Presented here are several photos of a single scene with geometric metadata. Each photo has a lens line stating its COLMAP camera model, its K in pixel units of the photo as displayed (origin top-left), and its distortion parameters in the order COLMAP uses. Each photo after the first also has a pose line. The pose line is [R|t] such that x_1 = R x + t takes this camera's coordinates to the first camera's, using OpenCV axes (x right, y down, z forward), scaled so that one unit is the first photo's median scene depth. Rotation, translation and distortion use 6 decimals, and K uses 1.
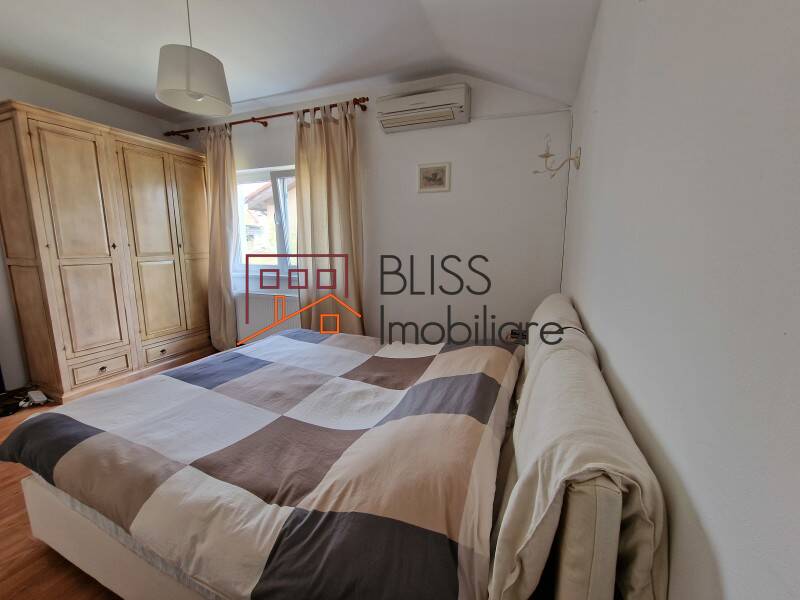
lens RADIAL K [[328.1, 0, 401.1], [0, 328.1, 297.4], [0, 0, 1]] dist [-0.004551, -0.000752]
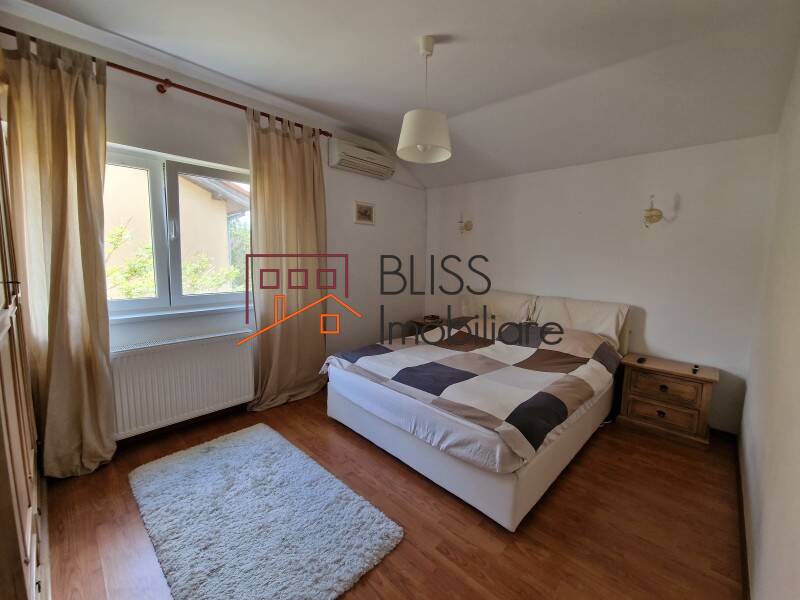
lens RADIAL K [[328.1, 0, 399.8], [0, 328.1, 296.2], [0, 0, 1]] dist [-0.004551, -0.000752]
pose [[0.388920, -0.092294, 0.916637, -1.051819], [0.155679, 0.987244, 0.033350, -0.068619], [-0.908023, 0.129731, 0.398327, 0.410351]]
